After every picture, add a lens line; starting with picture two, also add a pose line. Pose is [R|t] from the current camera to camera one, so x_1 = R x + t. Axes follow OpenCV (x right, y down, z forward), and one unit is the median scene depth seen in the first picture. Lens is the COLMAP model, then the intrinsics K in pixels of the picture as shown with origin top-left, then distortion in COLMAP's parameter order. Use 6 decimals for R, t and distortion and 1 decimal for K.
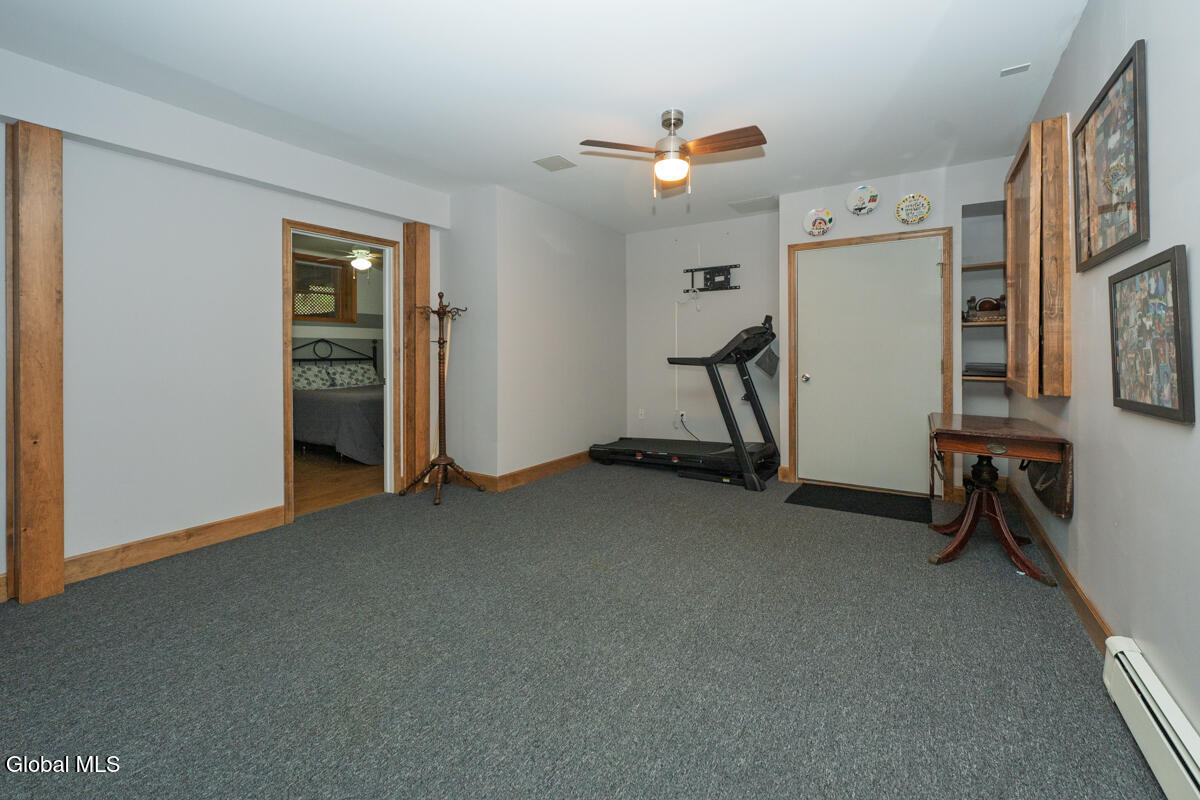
lens RADIAL K [[489.1, 0, 607.5], [0, 489.1, 349.2], [0, 0, 1]] dist [0.000709, 0.000035]
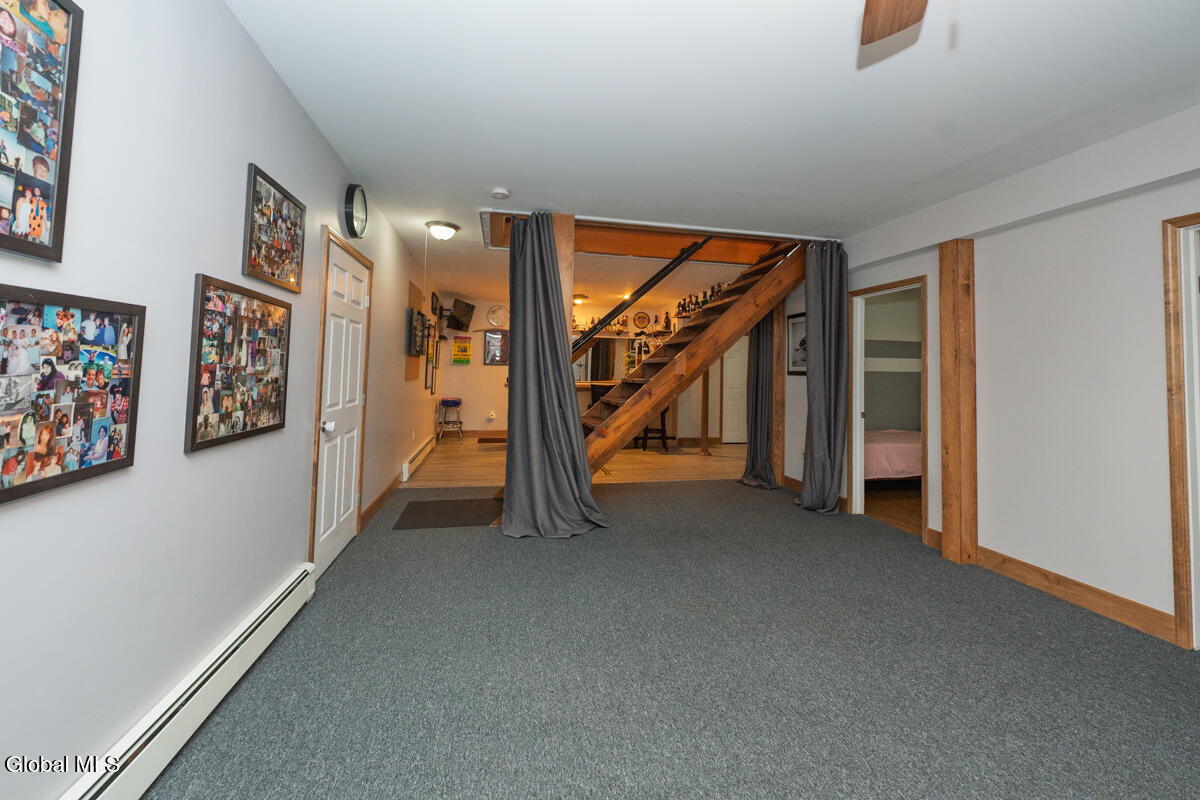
lens RADIAL K [[489.1, 0, 607.5], [0, 489.1, 349.2], [0, 0, 1]] dist [0.000709, 0.000035]
pose [[-0.697843, -0.043031, -0.714957, 1.073517], [-0.010581, 0.998704, -0.049781, -0.061650], [0.716173, -0.027174, -0.697394, 2.221824]]
